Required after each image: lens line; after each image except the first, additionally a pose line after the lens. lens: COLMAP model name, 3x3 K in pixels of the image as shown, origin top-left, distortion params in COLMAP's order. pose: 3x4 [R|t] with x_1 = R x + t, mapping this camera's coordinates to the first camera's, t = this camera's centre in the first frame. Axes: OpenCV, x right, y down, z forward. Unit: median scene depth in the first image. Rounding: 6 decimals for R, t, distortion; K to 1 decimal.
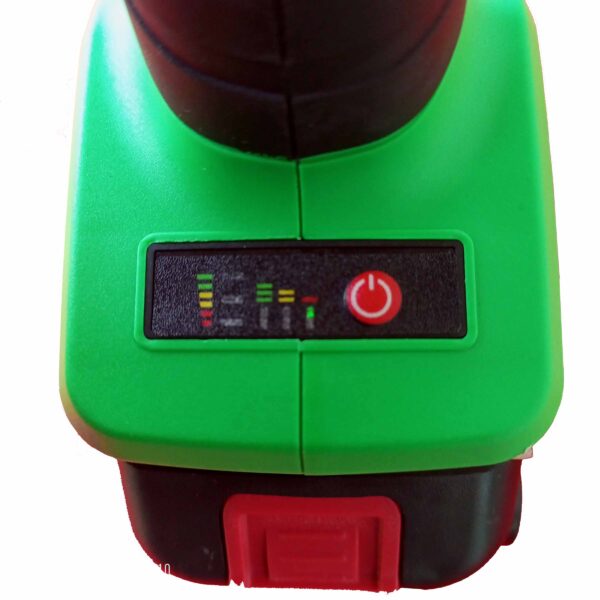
lens RADIAL K [[639.7, 0, 300.0], [0, 639.7, 300.0], [0, 0, 1]] dist [-0.009707, -0.002104]
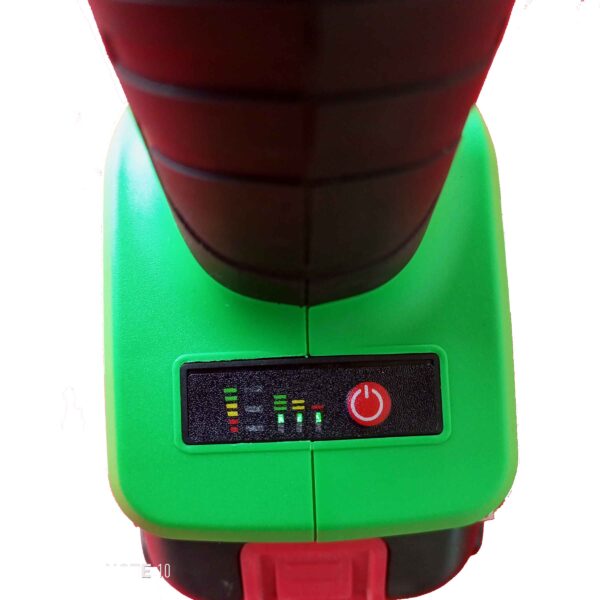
lens RADIAL K [[639.7, 0, 300.0], [0, 639.7, 300.0], [0, 0, 1]] dist [-0.009707, -0.002104]
pose [[0.996947, -0.034838, 0.069873, -0.096970], [0.028531, 0.995595, 0.089312, -0.316737], [-0.072676, -0.087046, 0.993550, -0.205116]]
